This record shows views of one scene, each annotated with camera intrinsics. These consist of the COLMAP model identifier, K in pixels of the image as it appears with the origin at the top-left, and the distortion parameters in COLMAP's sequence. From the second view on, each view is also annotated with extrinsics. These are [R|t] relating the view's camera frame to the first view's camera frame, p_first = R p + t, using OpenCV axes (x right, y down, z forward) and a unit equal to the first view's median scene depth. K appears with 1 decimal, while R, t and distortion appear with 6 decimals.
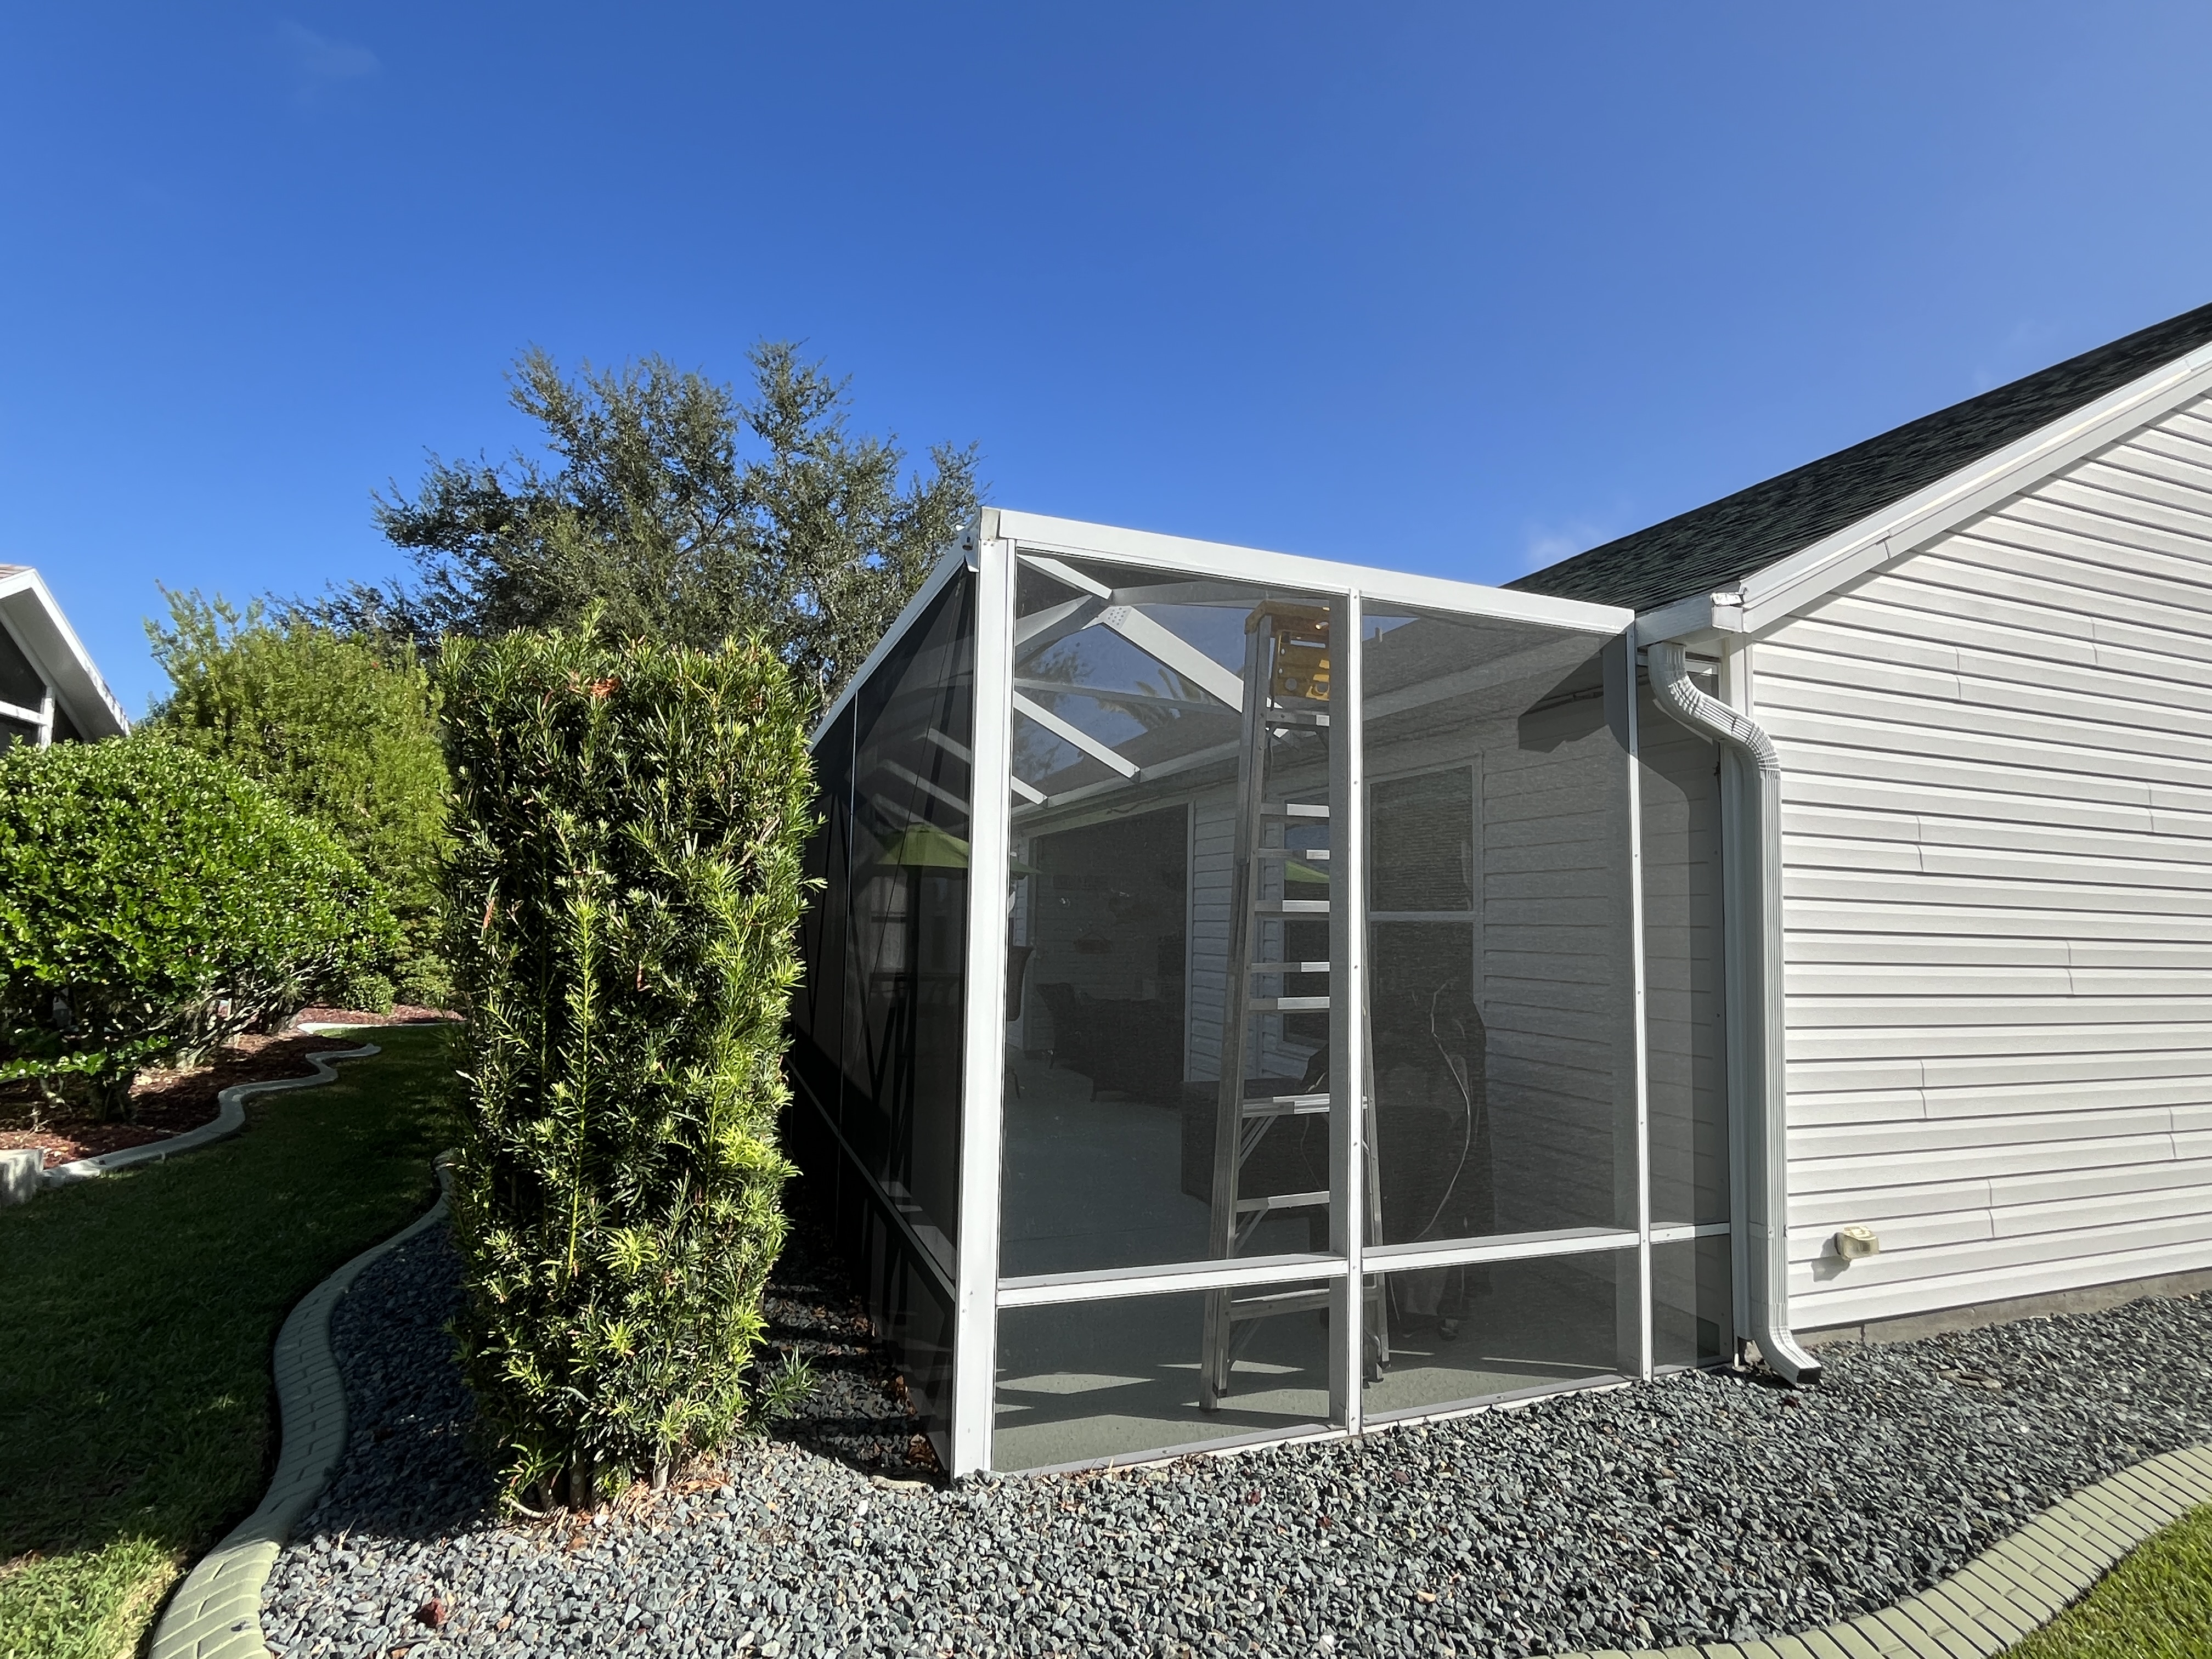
lens RADIAL K [[1113.0, 0, 1103.9], [0, 1113.0, 830.8], [0, 0, 1]] dist [-0.008664, 0.005110]
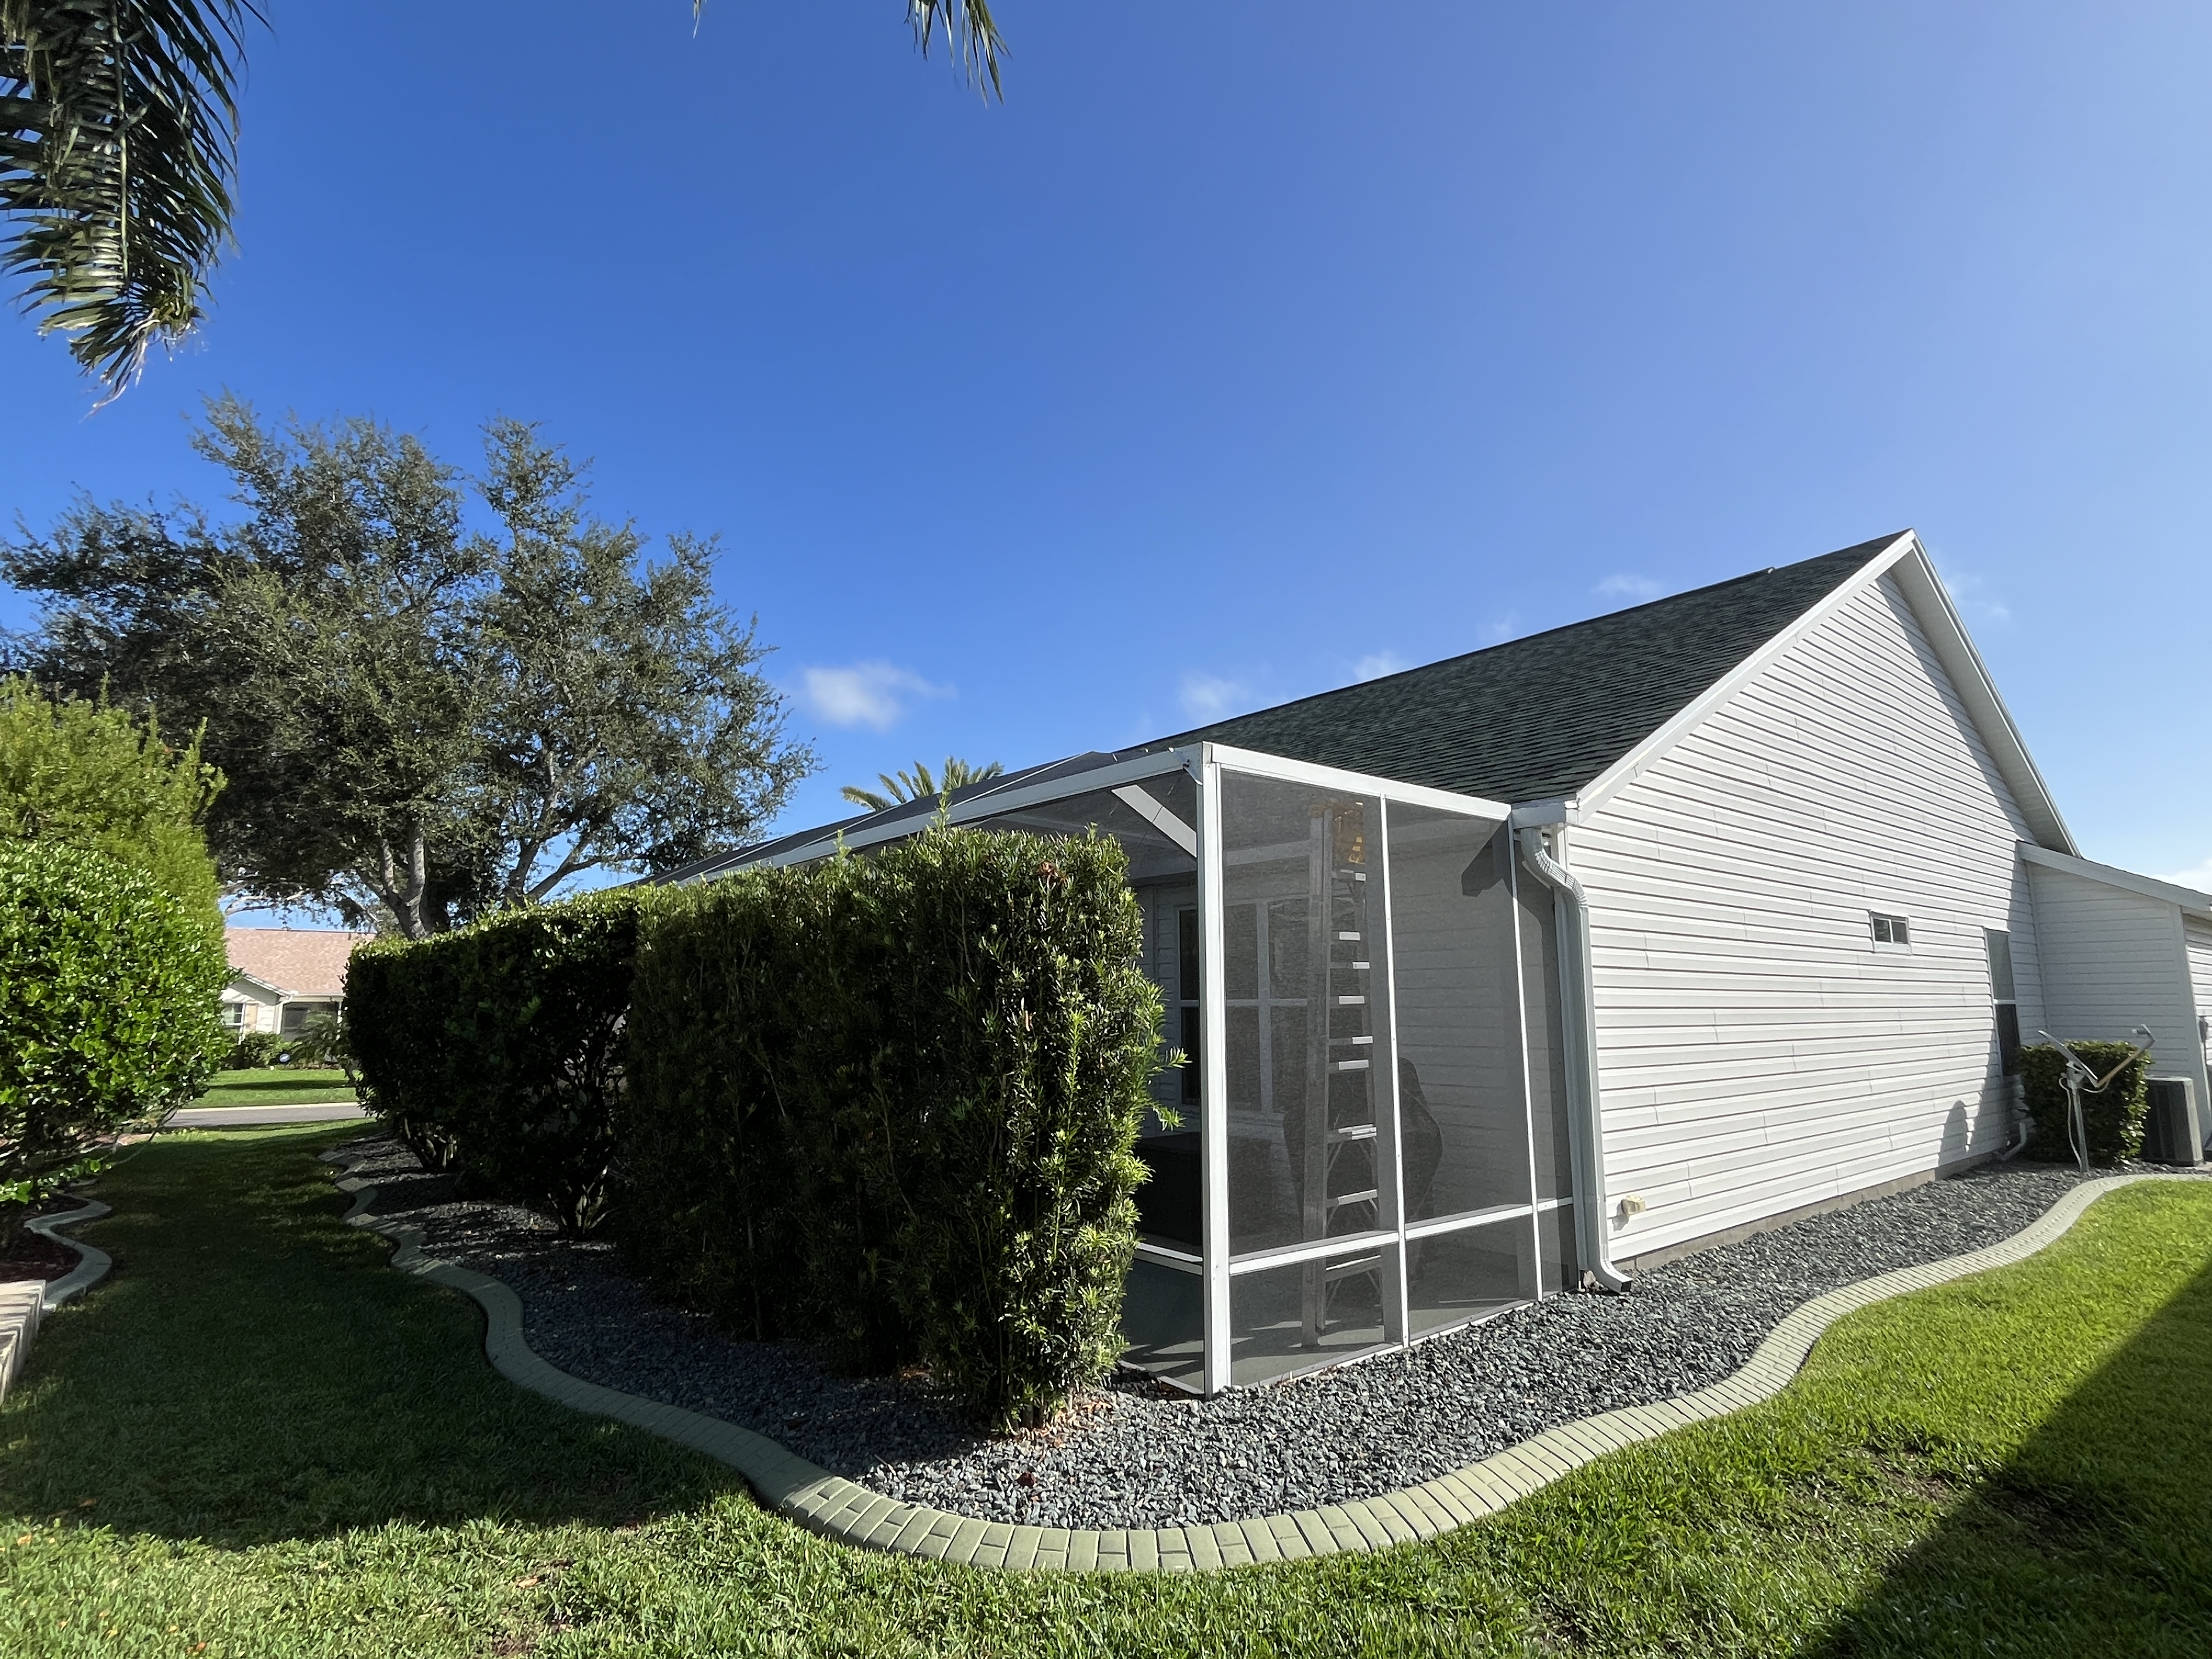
lens RADIAL K [[1113.0, 0, 1097.8], [0, 1113.0, 830.3], [0, 0, 1]] dist [-0.008664, 0.005110]
pose [[0.950601, 0.024059, 0.309483, -0.586026], [-0.001504, 0.997337, -0.072912, -0.048307], [-0.310413, 0.068845, 0.948106, -0.322802]]
